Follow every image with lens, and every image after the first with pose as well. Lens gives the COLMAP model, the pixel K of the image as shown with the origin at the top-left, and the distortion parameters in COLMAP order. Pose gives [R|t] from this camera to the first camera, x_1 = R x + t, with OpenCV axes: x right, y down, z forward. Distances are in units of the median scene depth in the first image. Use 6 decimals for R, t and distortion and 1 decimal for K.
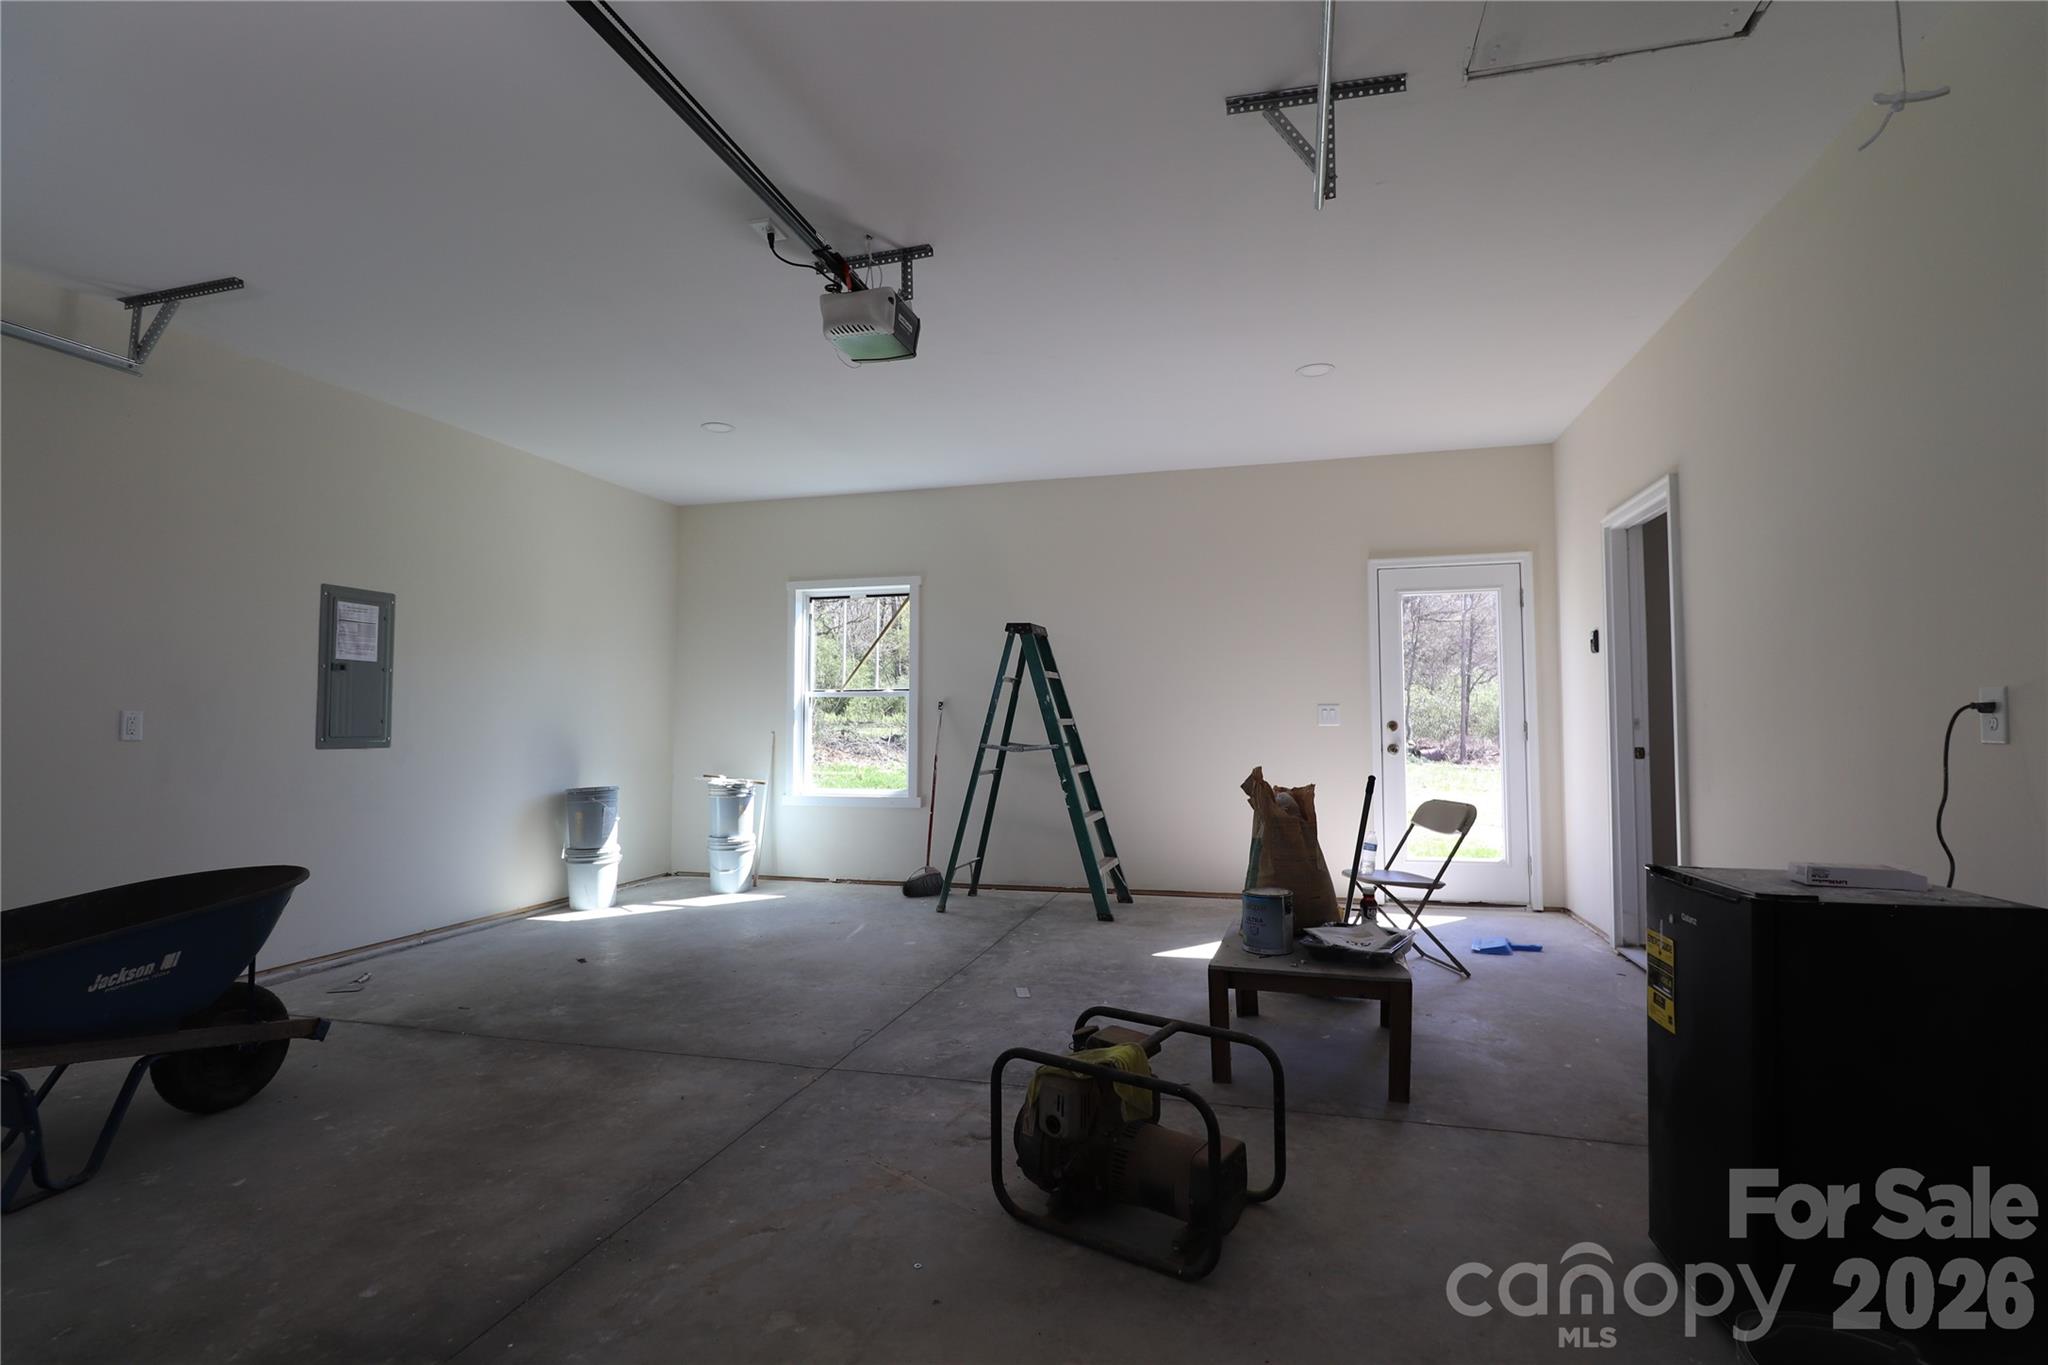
lens RADIAL K [[955.4, 0, 1033.5], [0, 955.4, 686.6], [0, 0, 1]] dist [-0.008962, -0.008131]
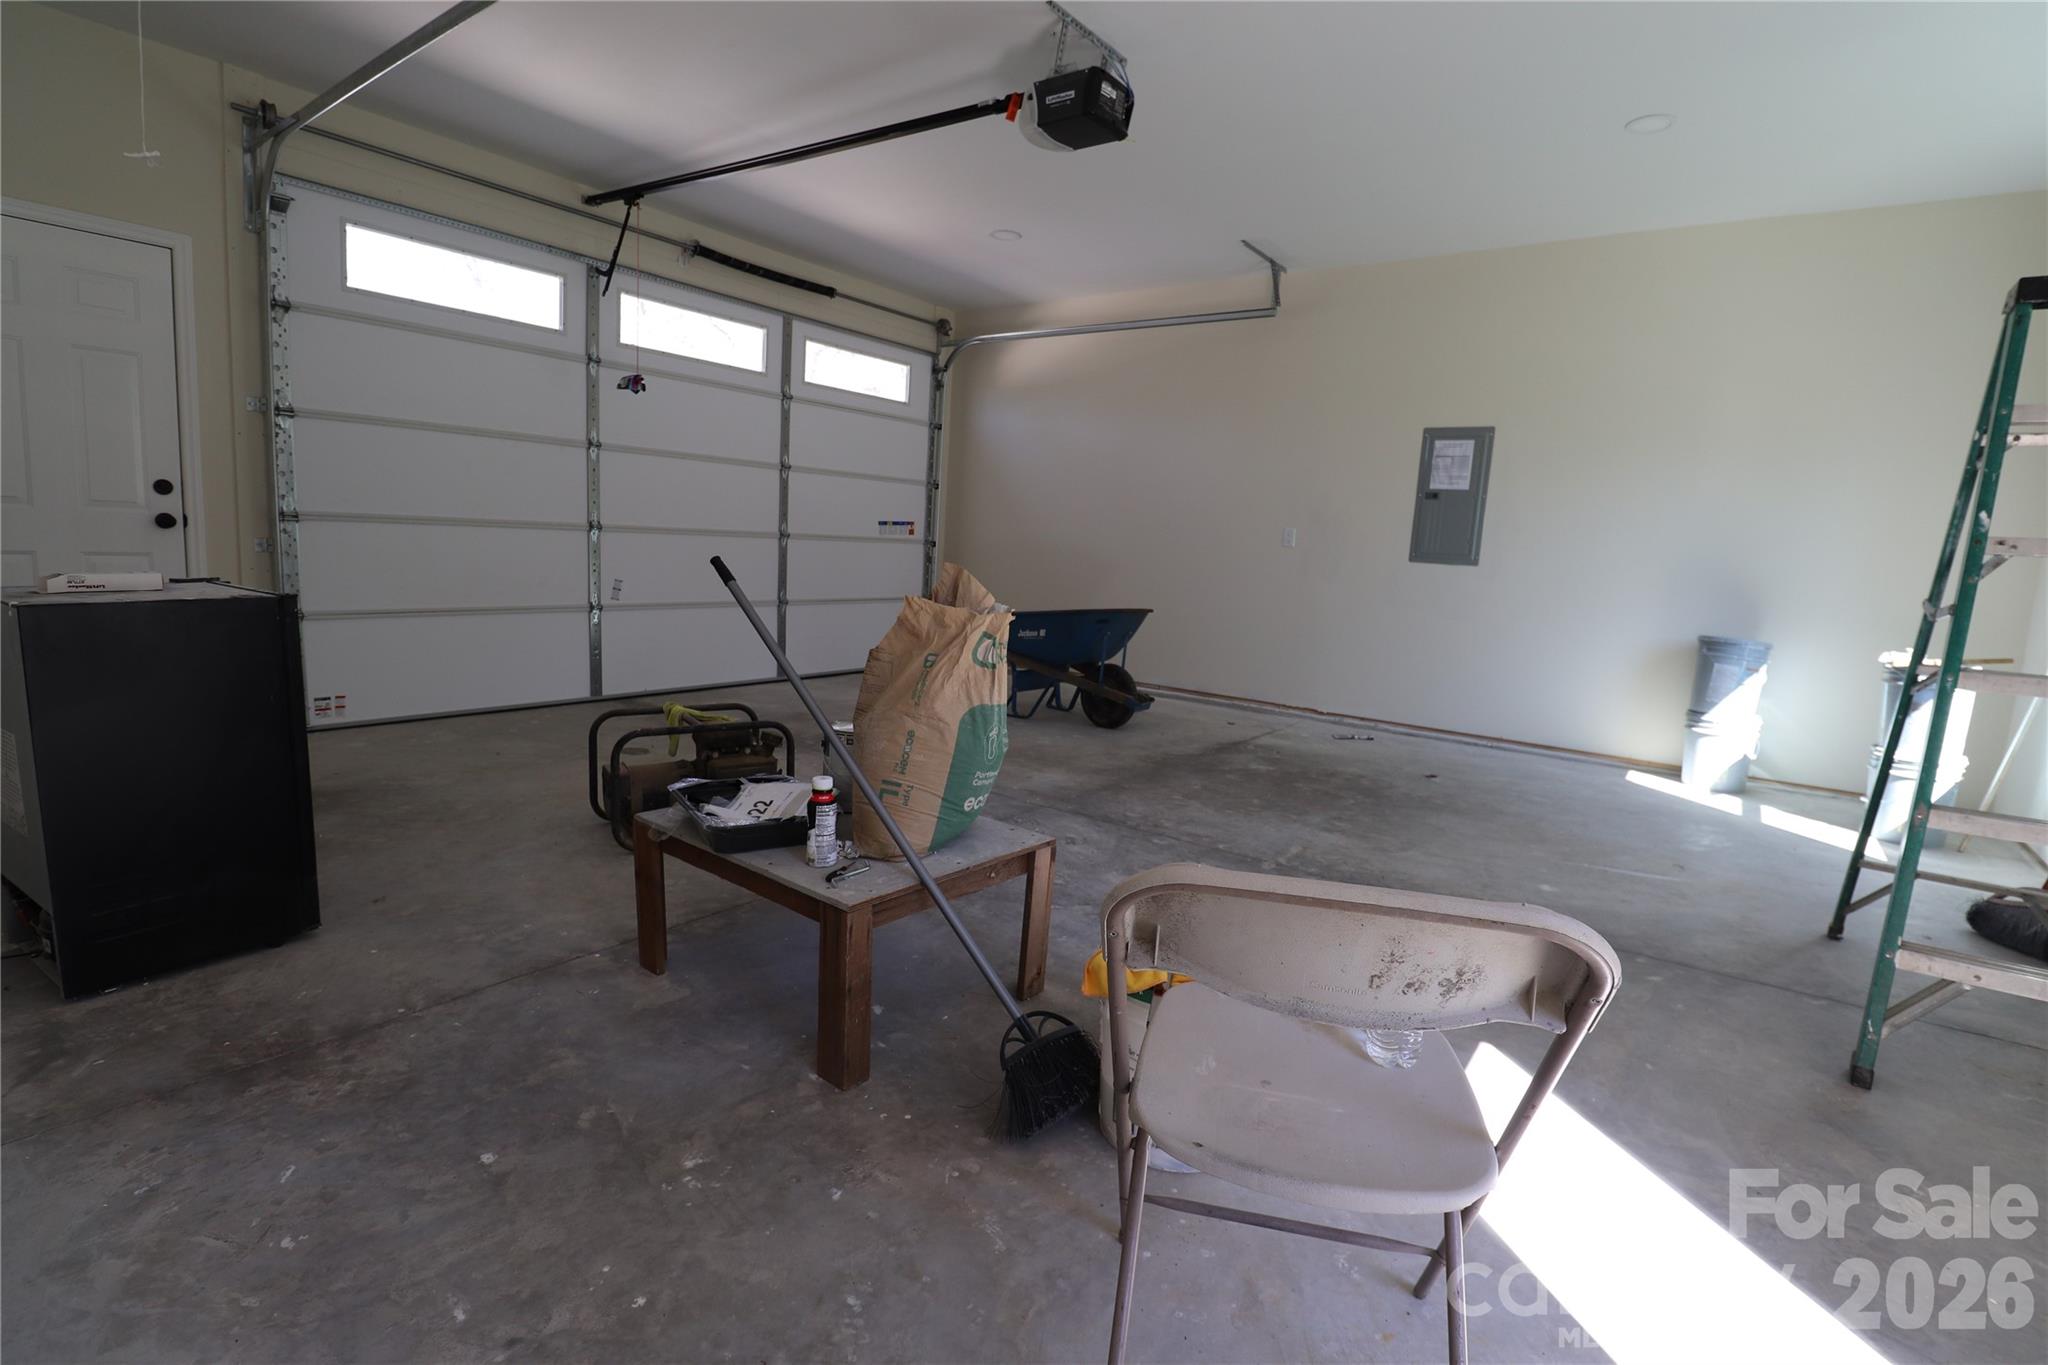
lens RADIAL K [[955.4, 0, 1034.5], [0, 955.4, 675.9], [0, 0, 1]] dist [-0.008962, -0.008131]
pose [[-0.377425, 0.107937, -0.919728, 0.604757], [-0.020773, 0.991947, 0.124937, 0.065950], [0.925807, 0.066259, -0.372144, 0.995107]]
